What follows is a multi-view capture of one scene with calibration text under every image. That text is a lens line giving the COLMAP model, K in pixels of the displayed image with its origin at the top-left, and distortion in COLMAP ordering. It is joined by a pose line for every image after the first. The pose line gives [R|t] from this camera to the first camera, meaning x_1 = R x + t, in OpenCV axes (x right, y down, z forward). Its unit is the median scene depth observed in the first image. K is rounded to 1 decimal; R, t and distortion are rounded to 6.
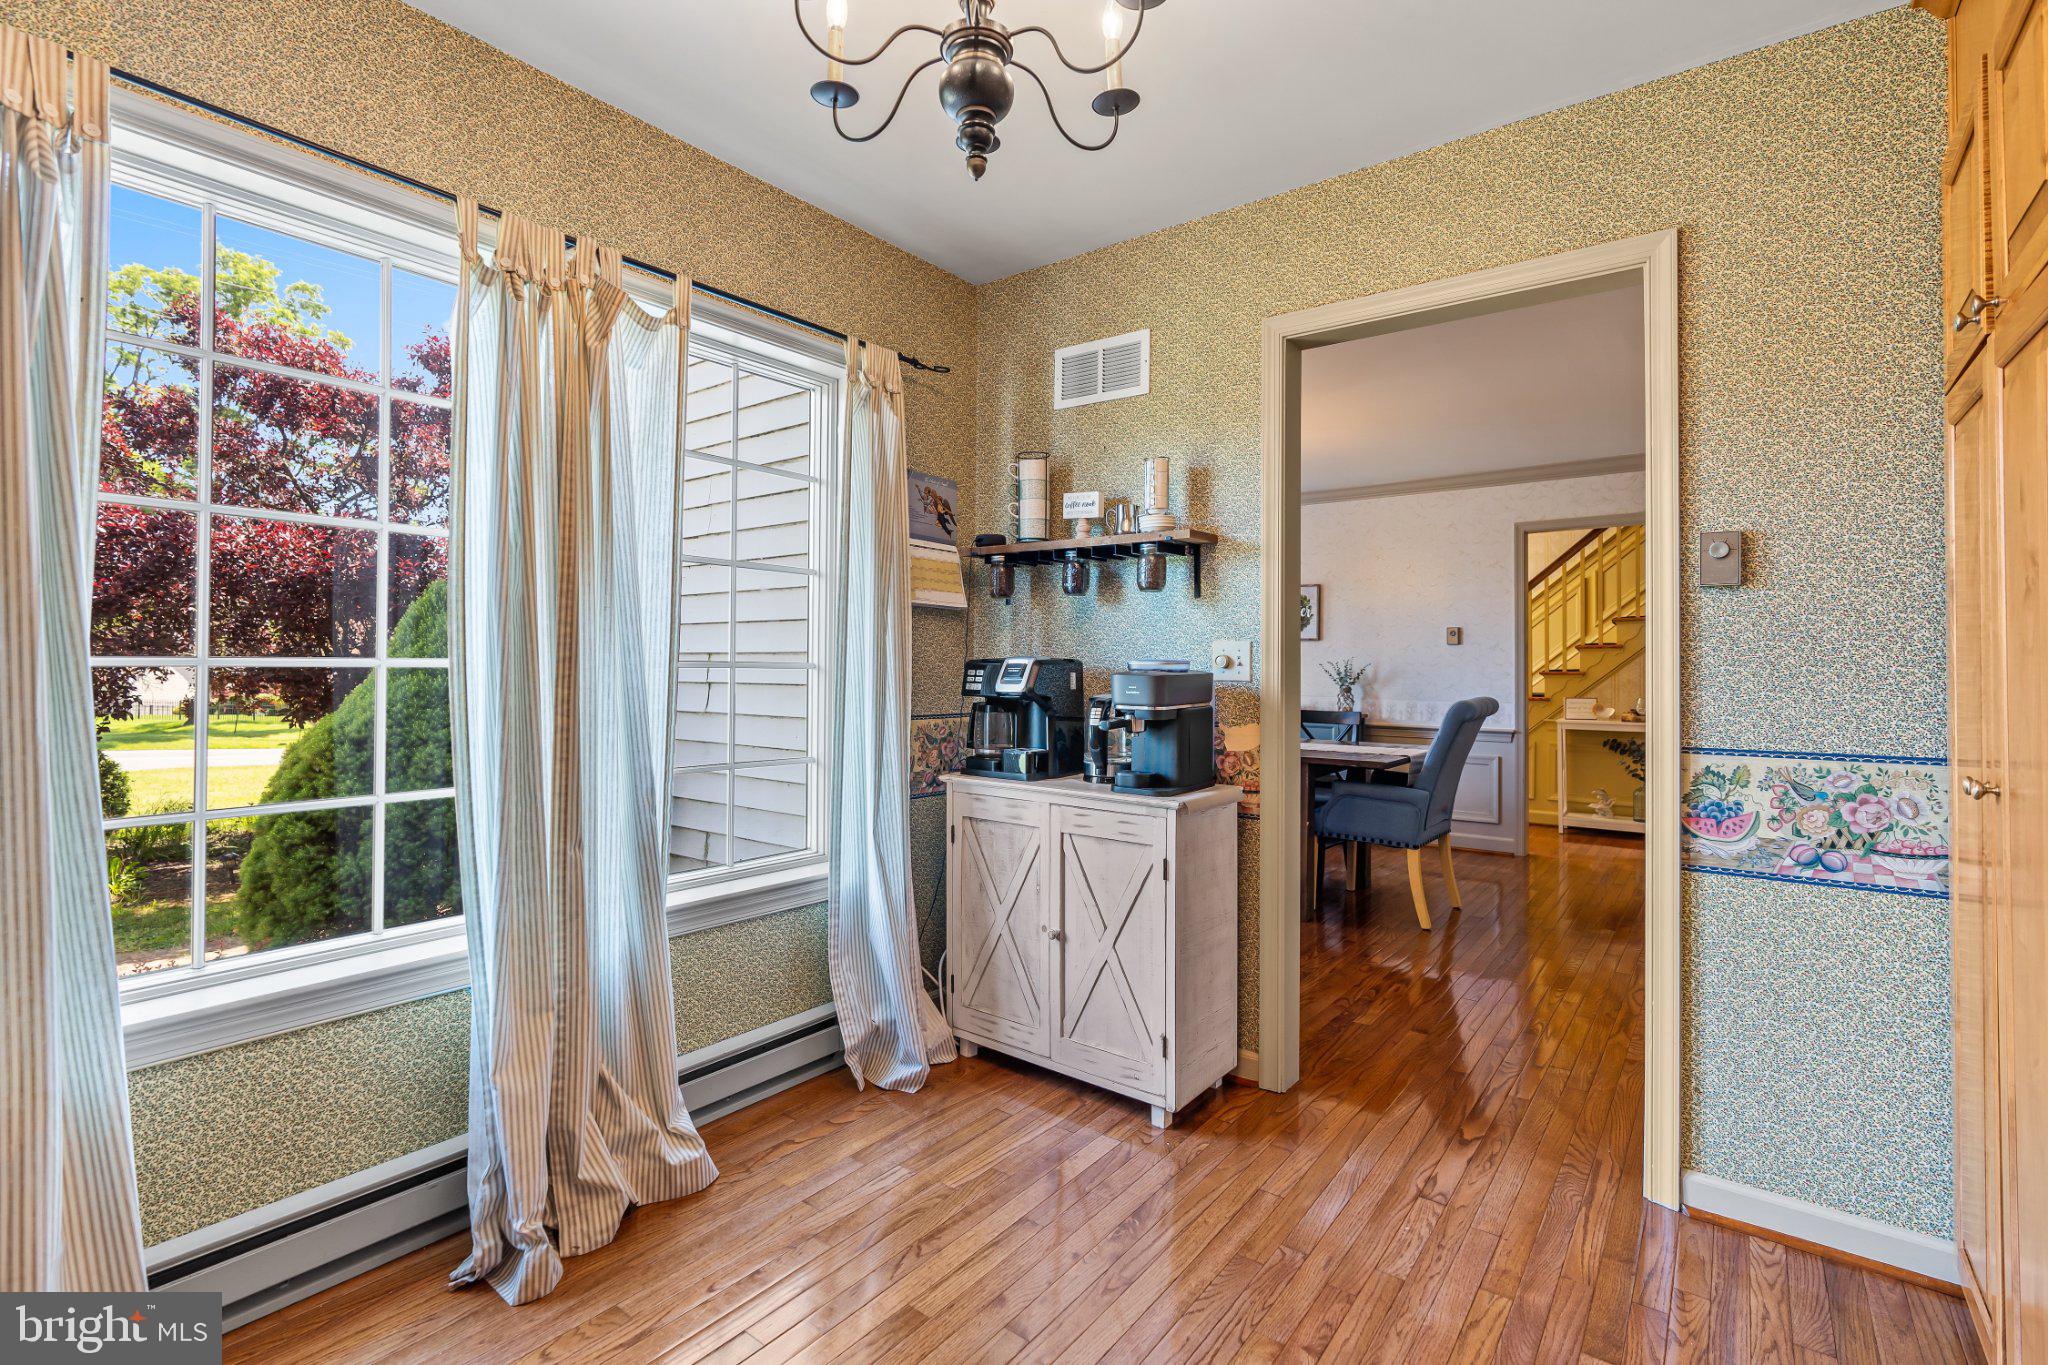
lens RADIAL K [[936.5, 0, 1022.4], [0, 936.5, 654.3], [0, 0, 1]] dist [-0.009337, 0.000454]
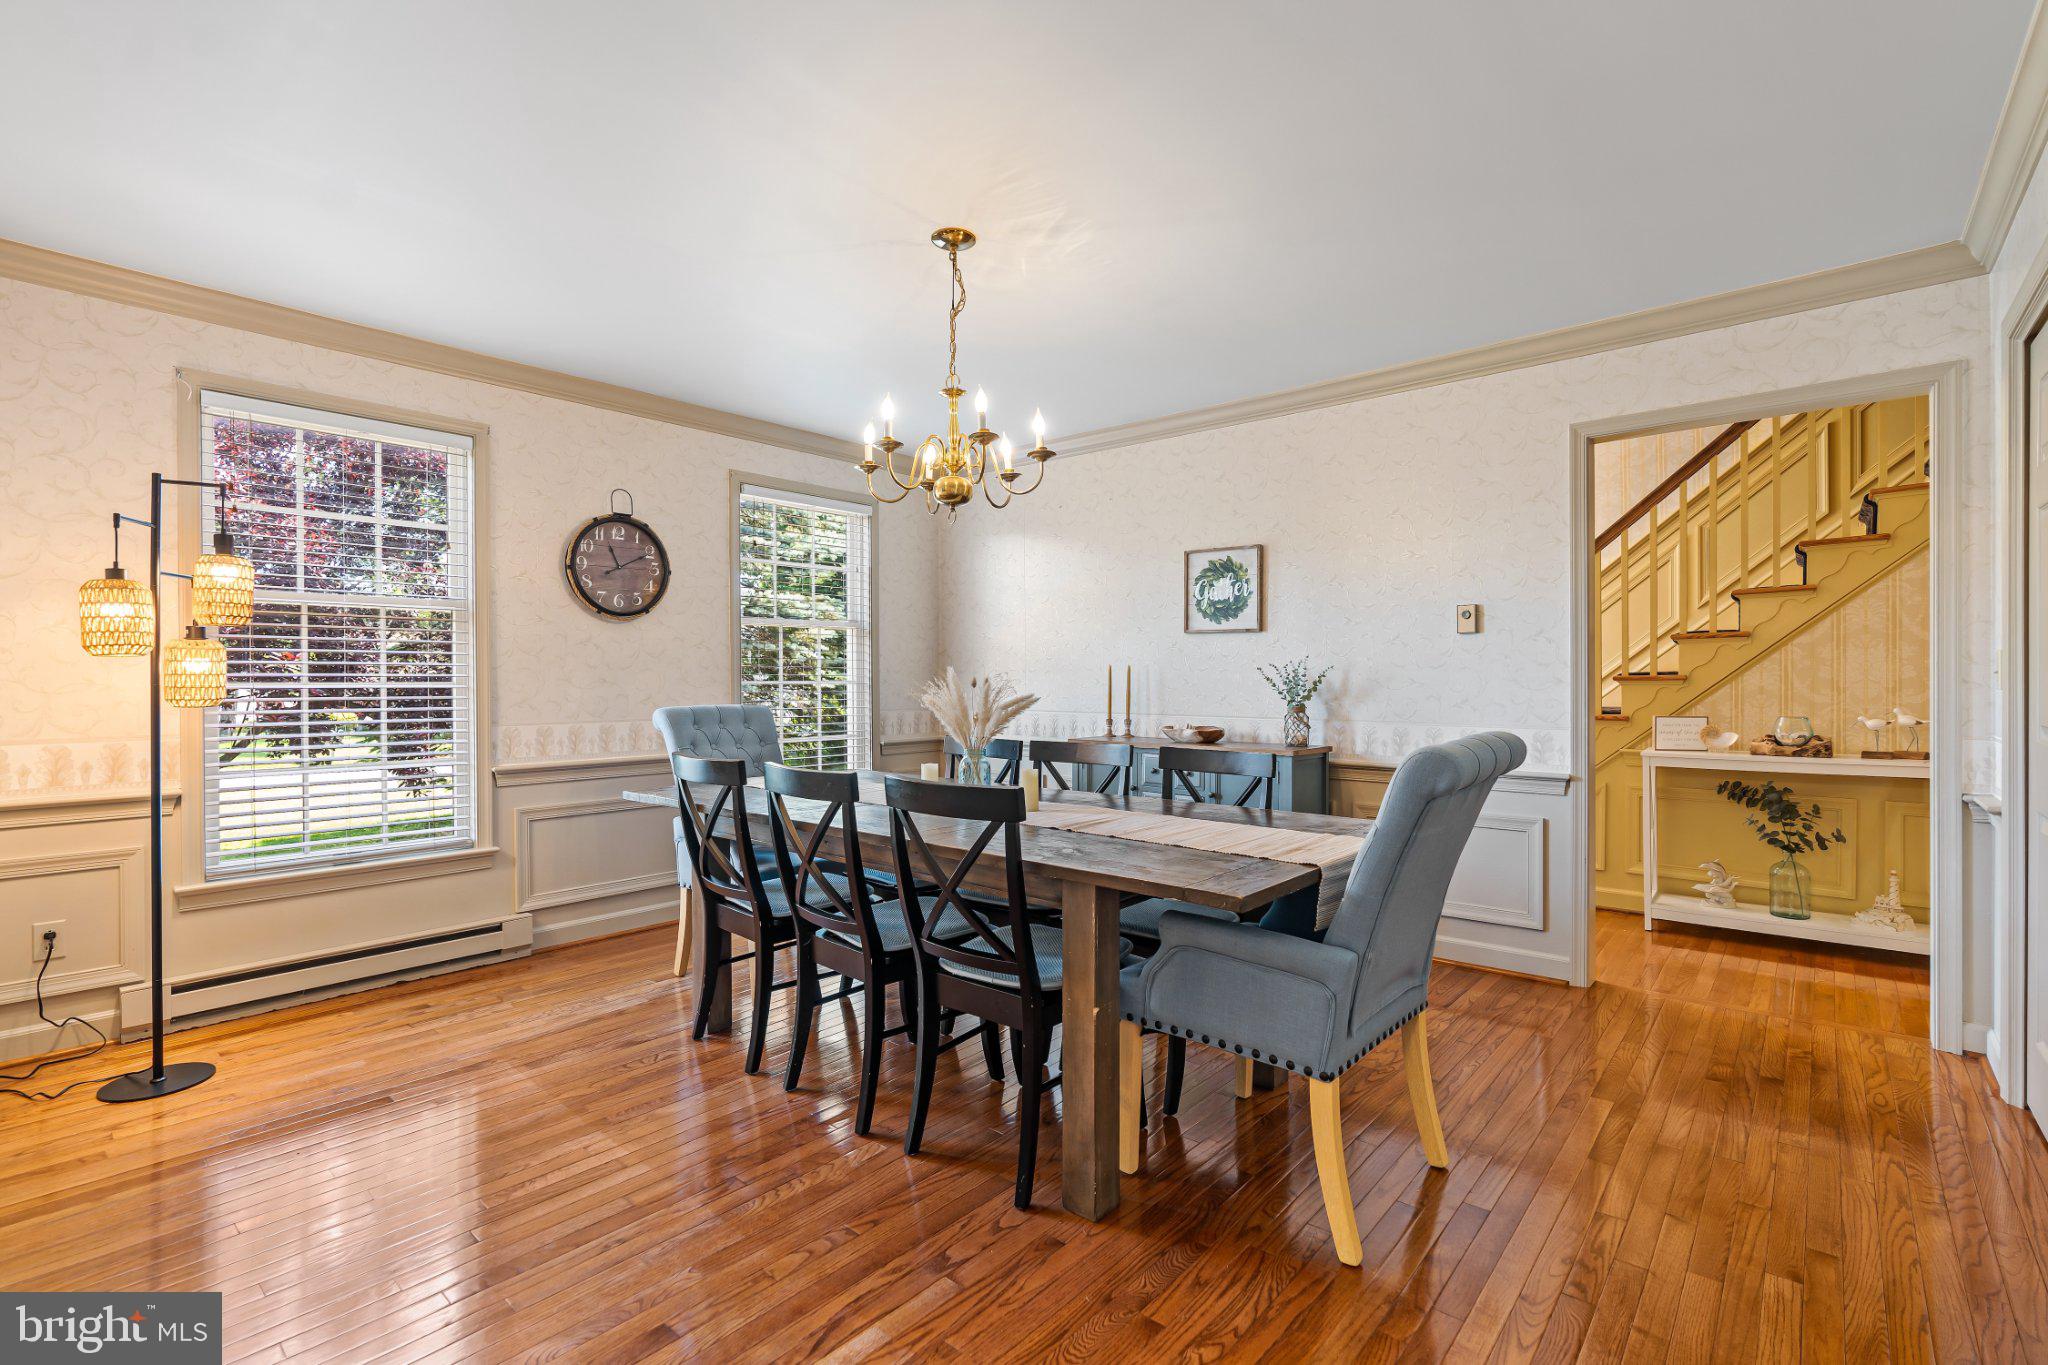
lens RADIAL K [[930.4, 0, 1033.4], [0, 930.4, 690.3], [0, 0, 1]] dist [0.000014, 0.000259]
pose [[0.998746, -0.012150, -0.048563, 0.216488], [0.013404, 0.999583, 0.025587, 0.008012], [0.048231, -0.026206, 0.998492, 0.396975]]
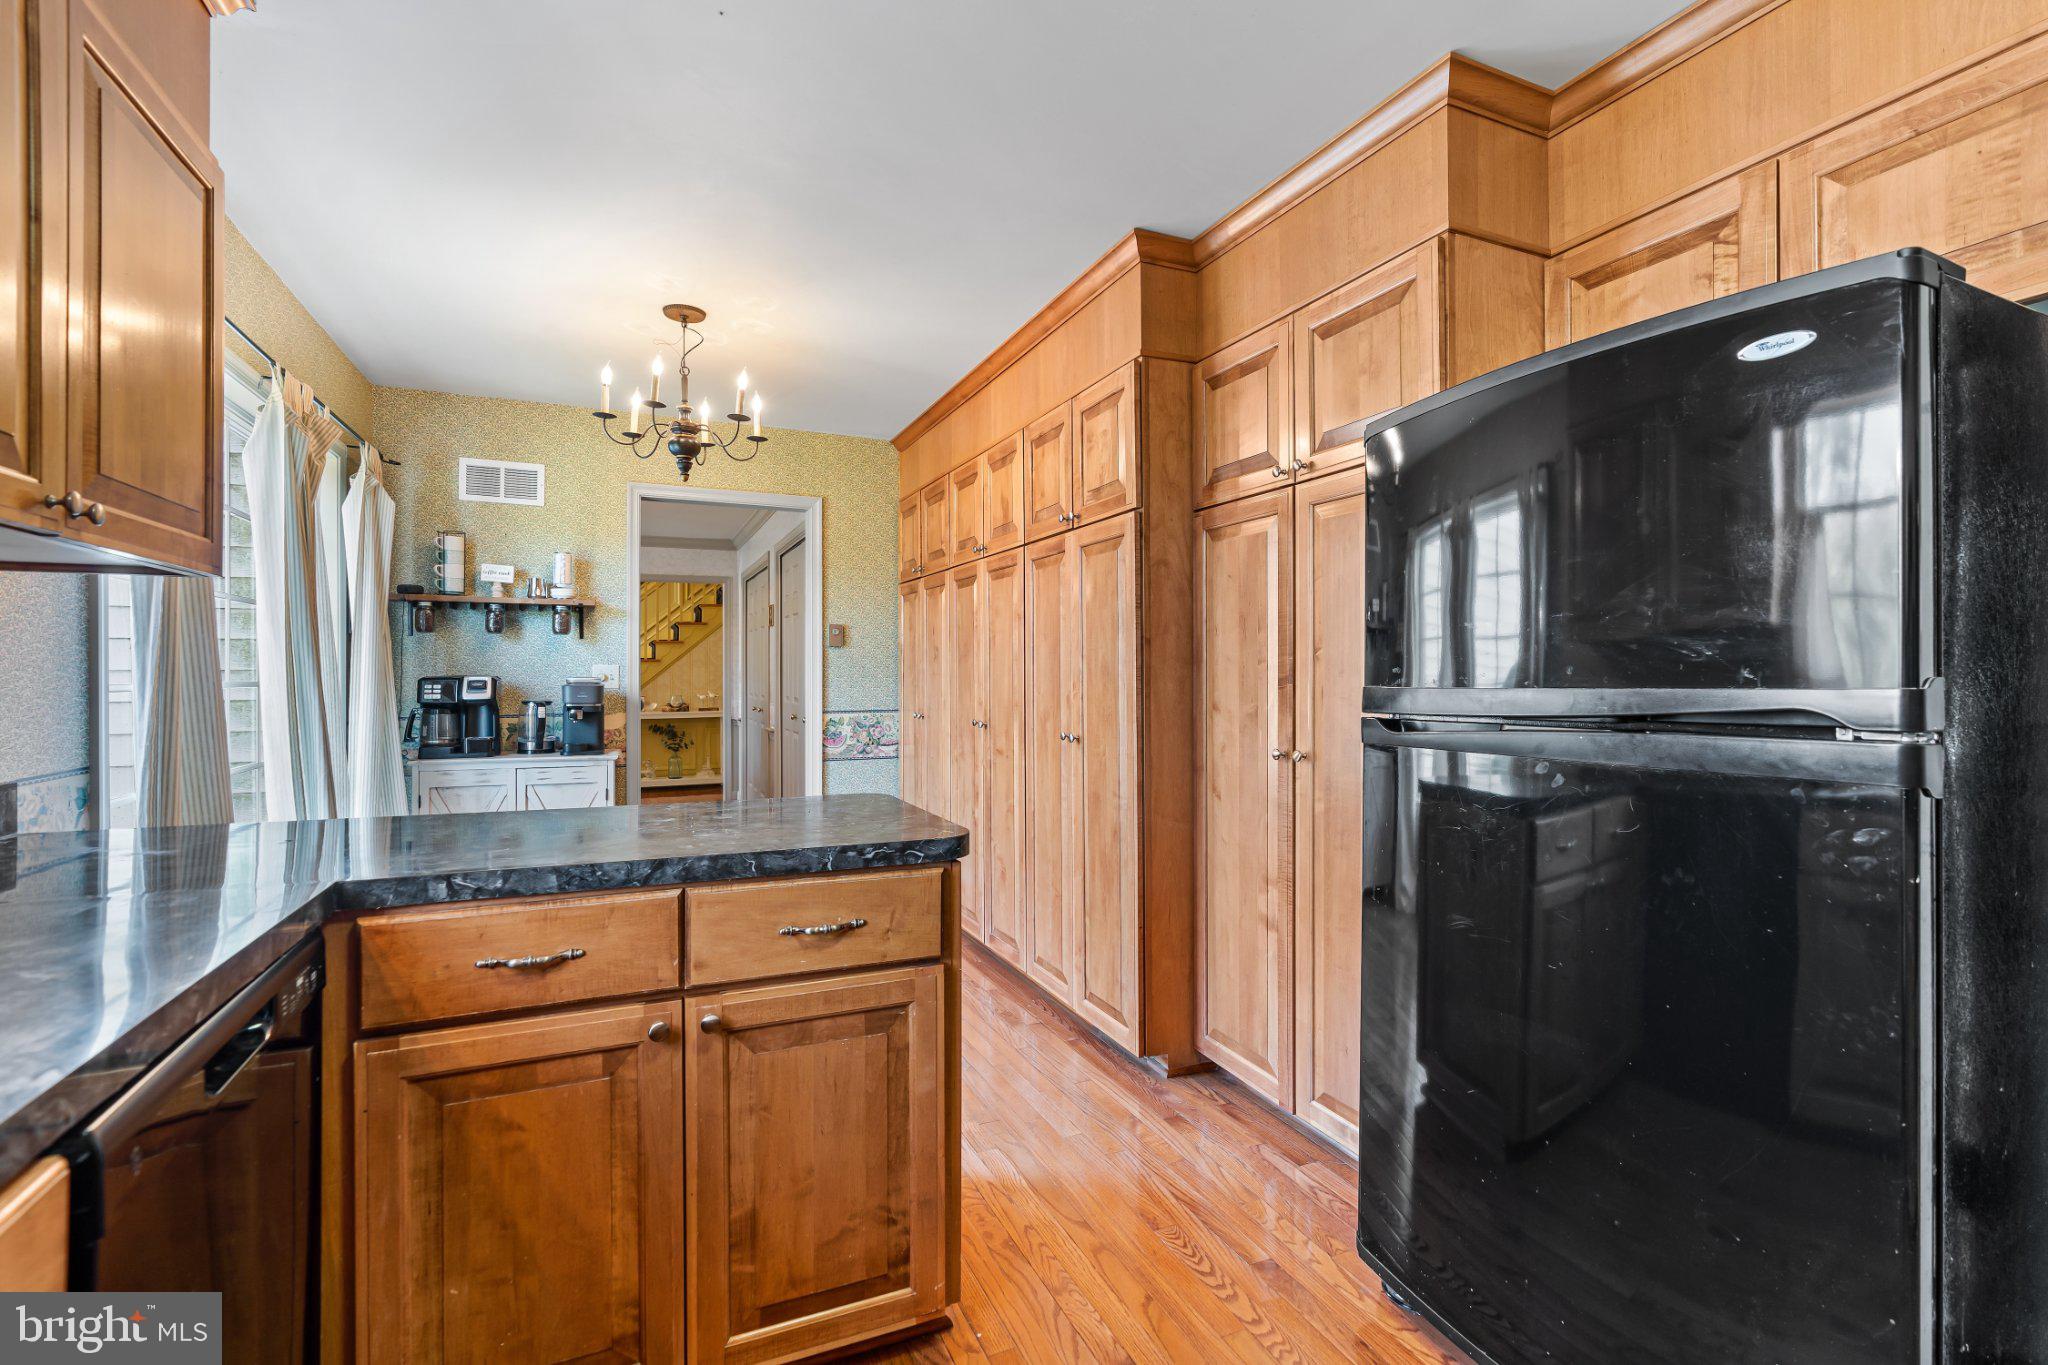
lens RADIAL K [[927.2, 0, 1014.5], [0, 927.2, 673.3], [0, 0, 1]] dist [-0.000439, -0.000733]
pose [[0.485608, -0.007746, 0.874142, -0.399602], [-0.006450, 0.999902, 0.012443, -0.011429], [-0.874153, -0.011681, 0.485510, -0.211821]]
